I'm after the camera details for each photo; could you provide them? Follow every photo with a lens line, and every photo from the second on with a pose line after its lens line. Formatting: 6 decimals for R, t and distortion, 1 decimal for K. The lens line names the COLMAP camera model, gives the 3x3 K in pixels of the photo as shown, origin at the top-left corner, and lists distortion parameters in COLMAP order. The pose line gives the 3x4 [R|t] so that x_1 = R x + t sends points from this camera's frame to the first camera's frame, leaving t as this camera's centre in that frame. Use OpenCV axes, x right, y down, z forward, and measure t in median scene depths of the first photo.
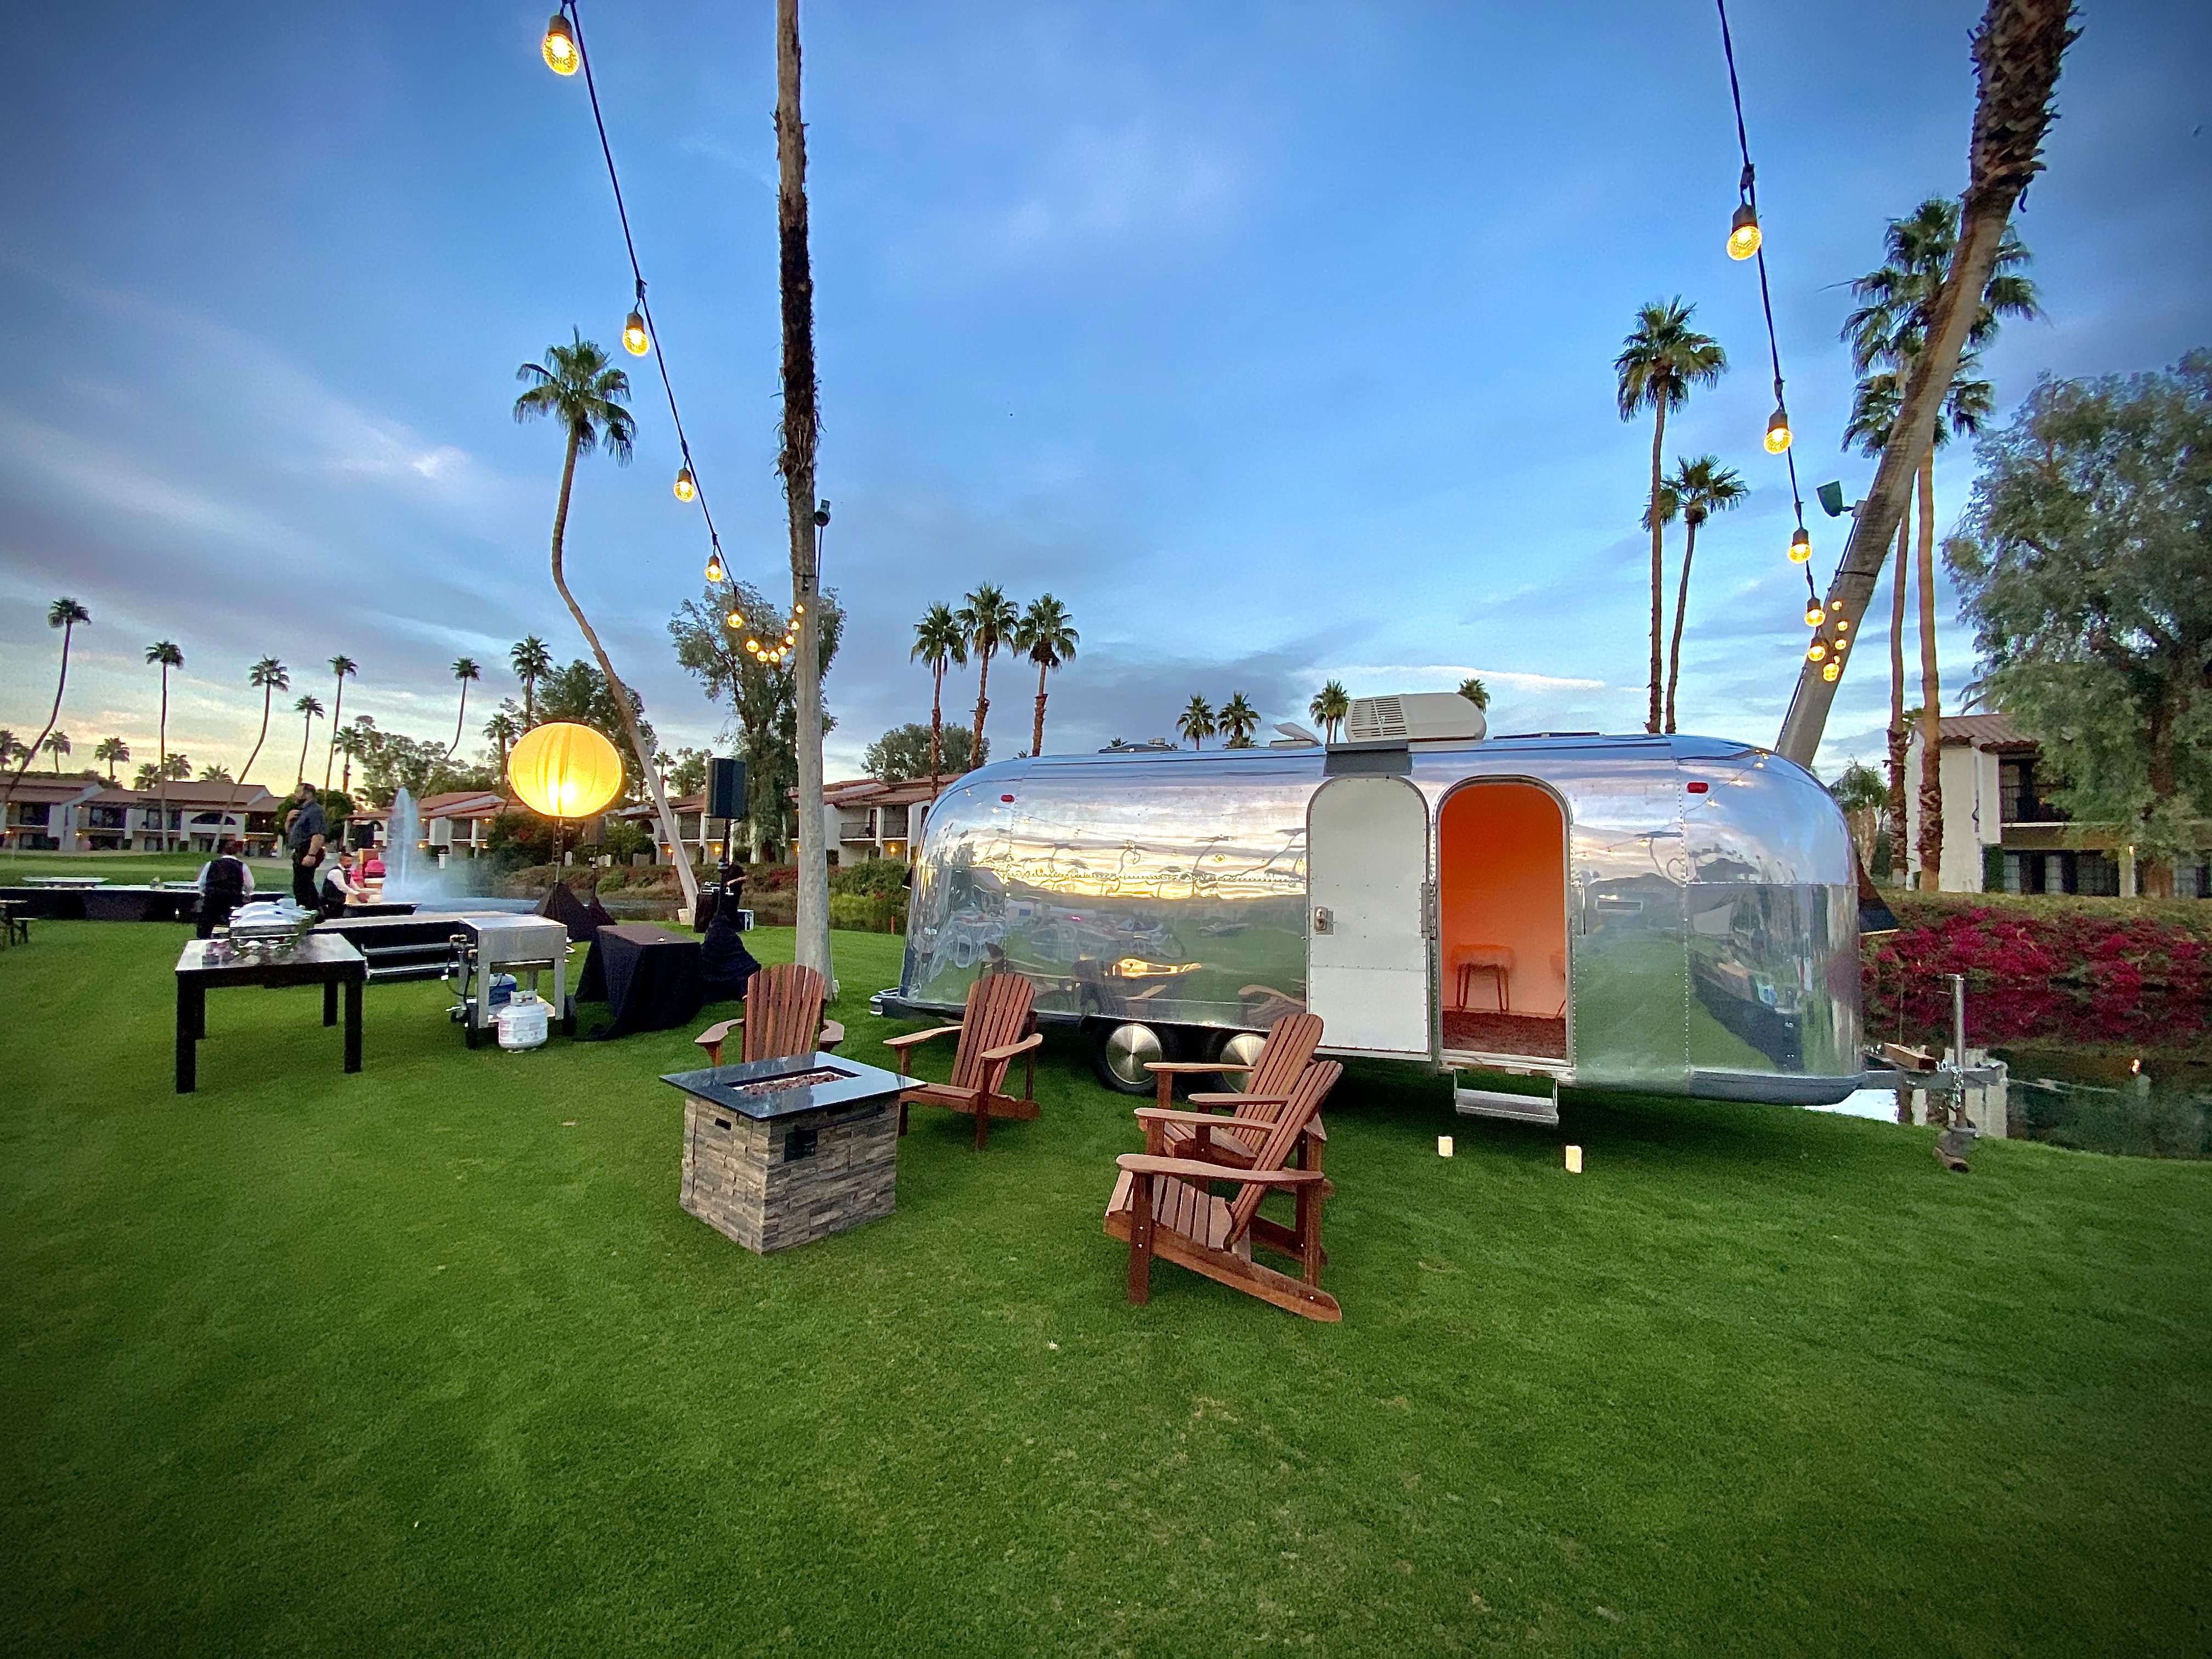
lens RADIAL K [[887.3, 0, 1106.3], [0, 887.3, 831.0], [0, 0, 1]] dist [0.028008, -0.024857]
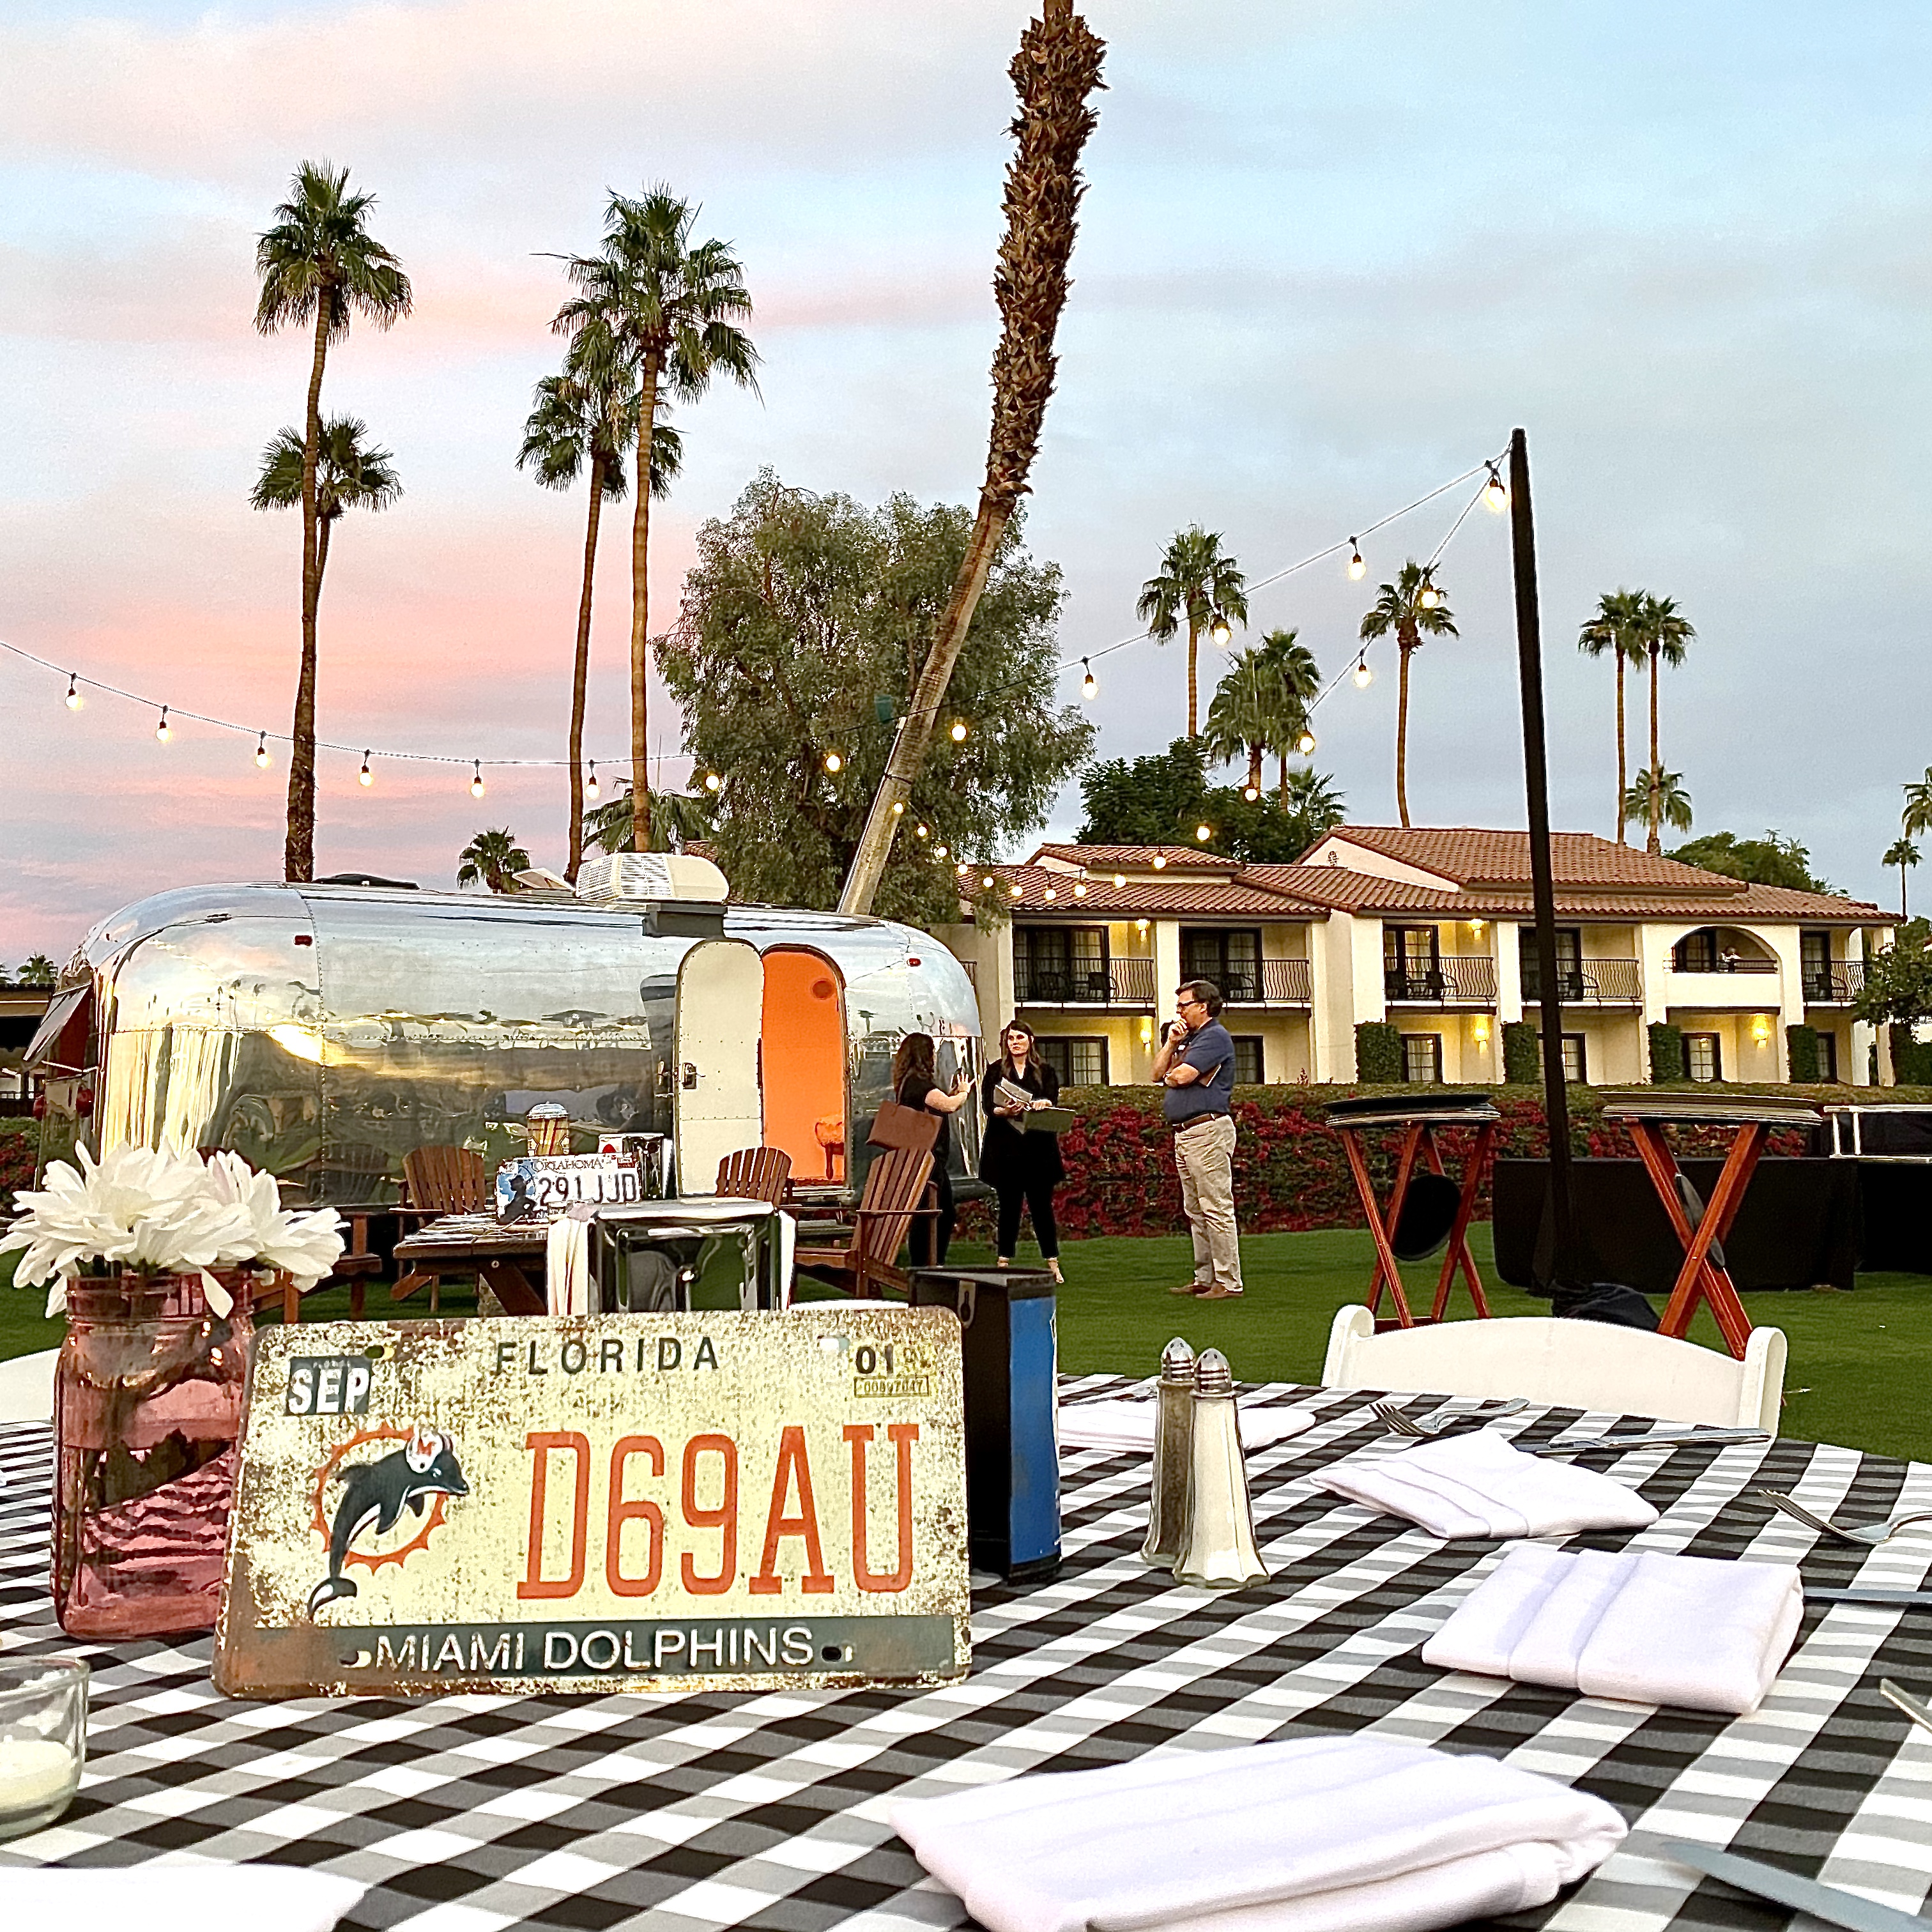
lens RADIAL K [[1953.5, 0, 865.0], [0, 1953.5, 960.5], [0, 0, 1]] dist [0.192535, -0.567358]
pose [[0.561027, 0.036326, 0.827000, -0.430848], [-0.013425, 0.999305, -0.034787, 0.011726], [-0.827689, 0.008414, 0.561124, -0.130692]]
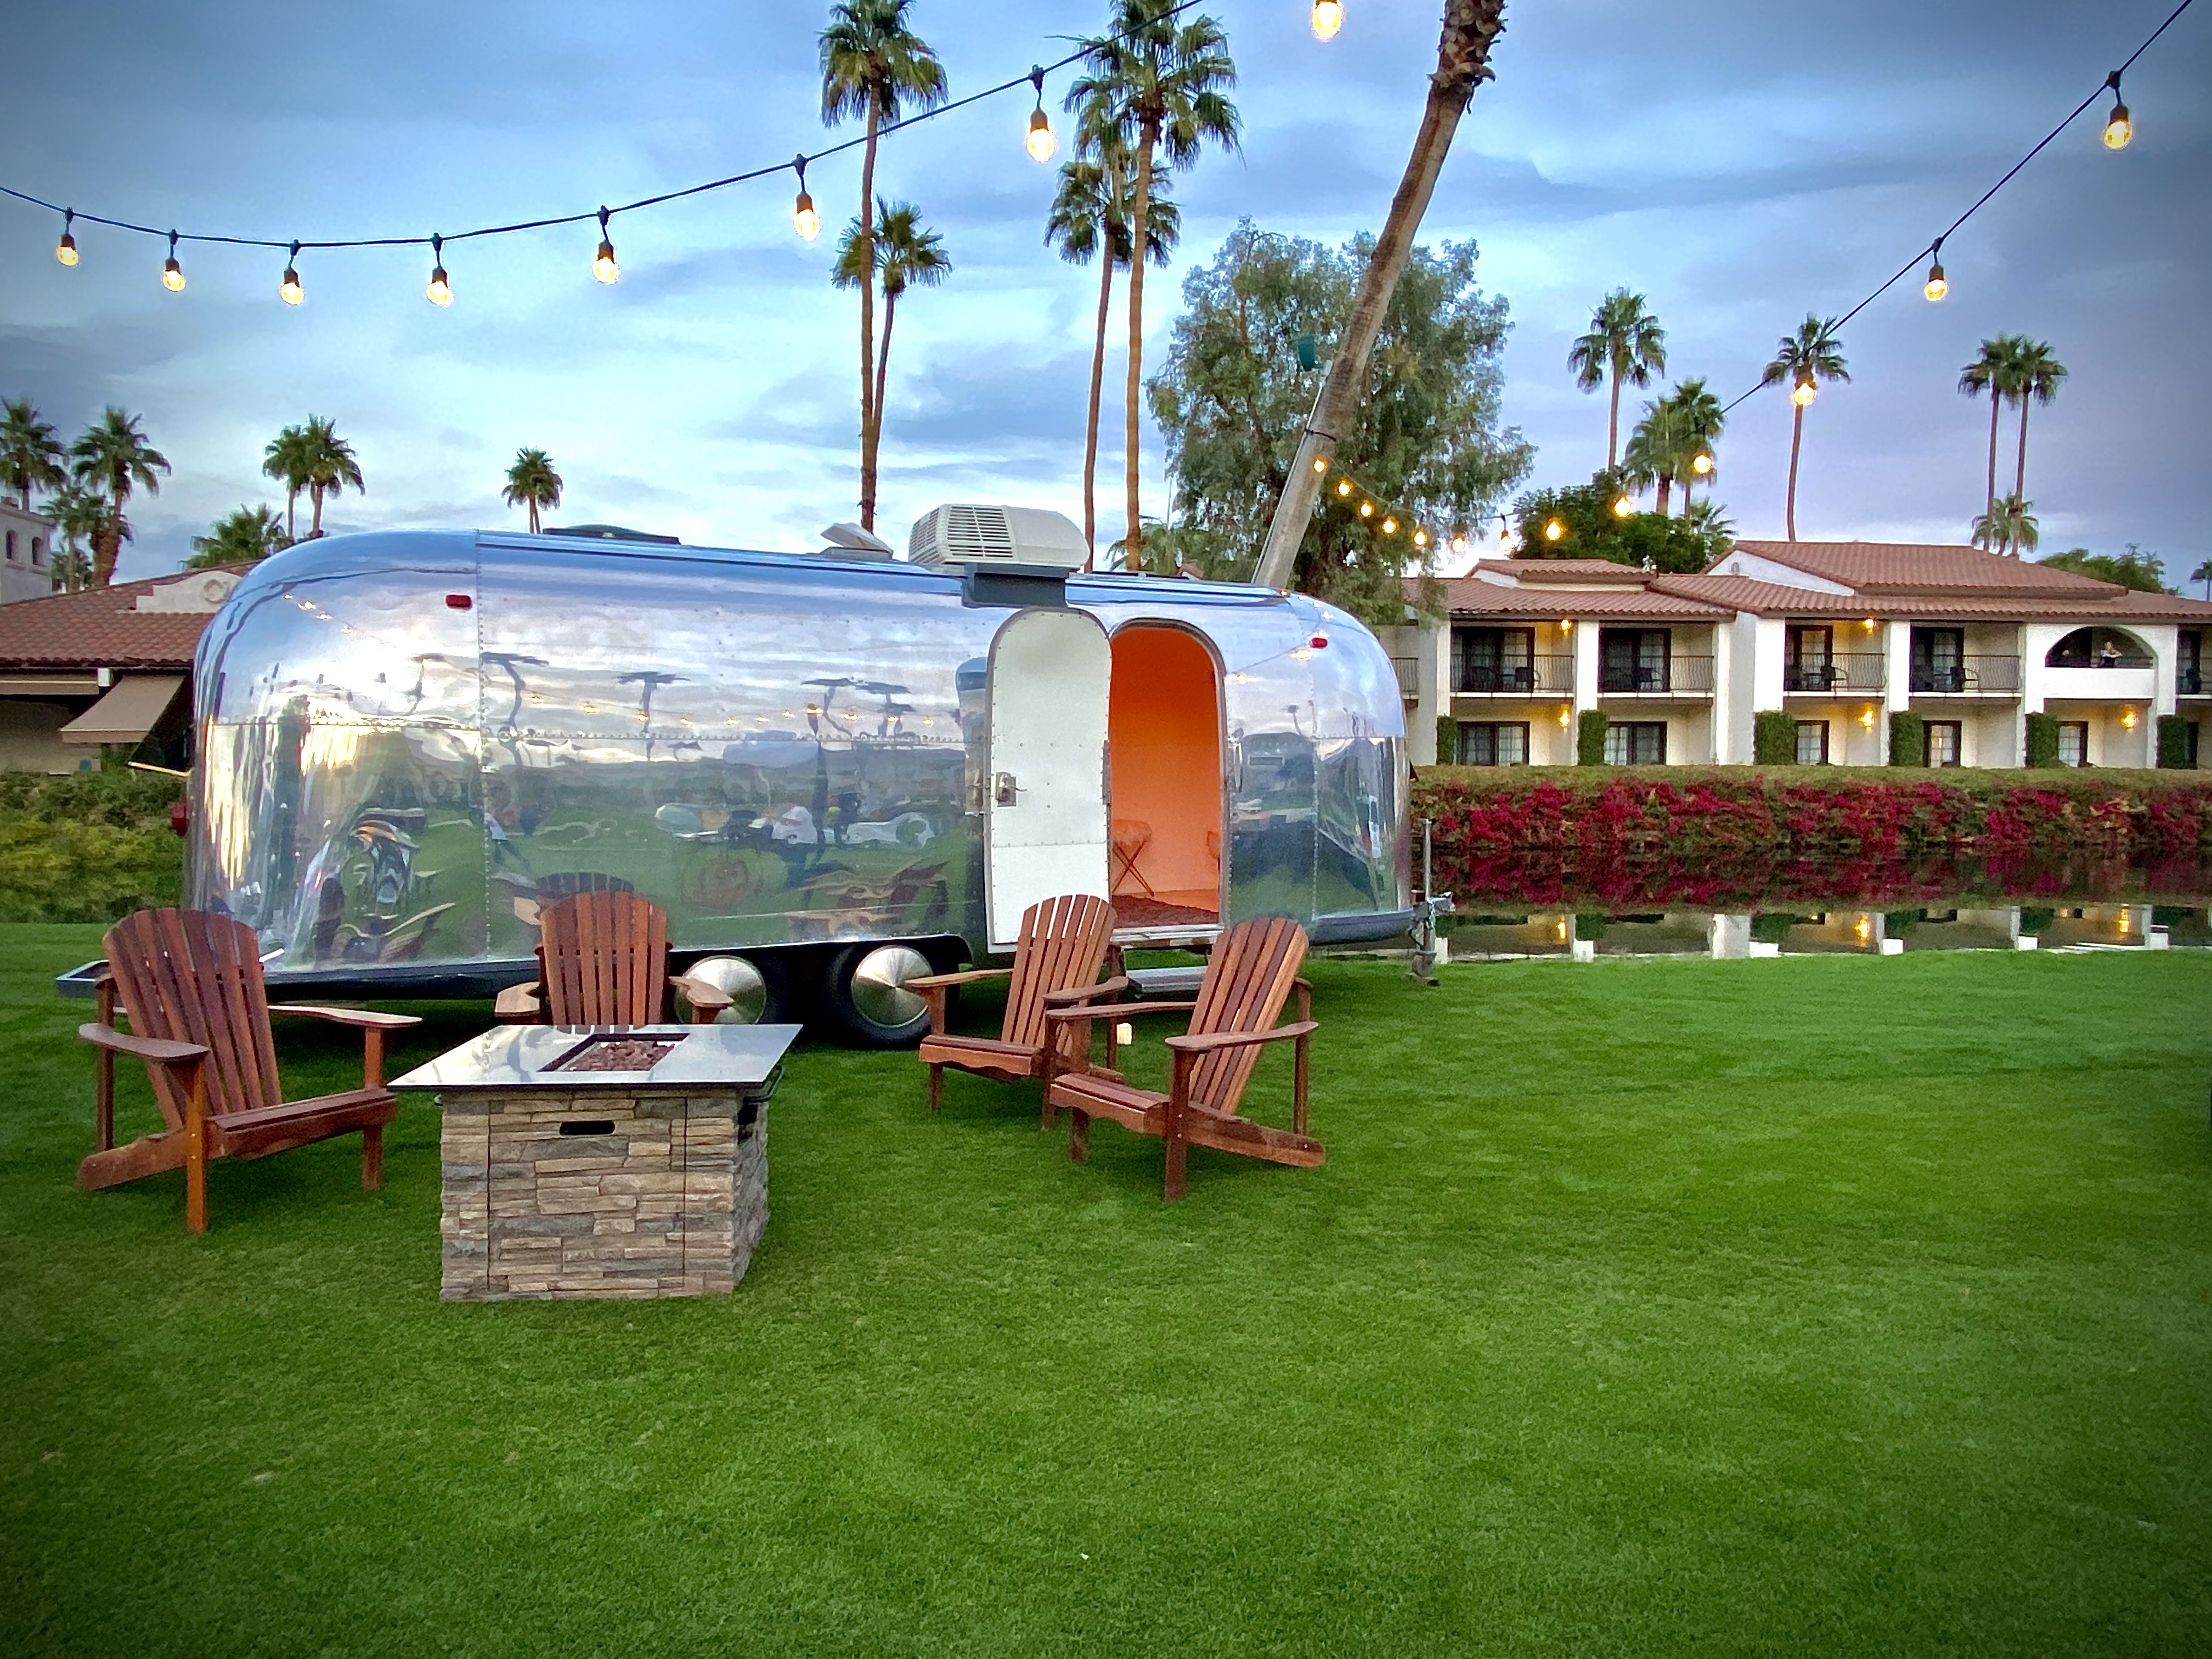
lens RADIAL K [[1375.4, 0, 1104.7], [0, 1375.4, 828.9], [0, 0, 1]] dist [0.067137, -0.077305]
pose [[0.691649, -0.049560, 0.720532, -0.162152], [-0.022292, 0.995703, 0.089885, 0.006535], [-0.721890, -0.078231, 0.687572, 0.022387]]
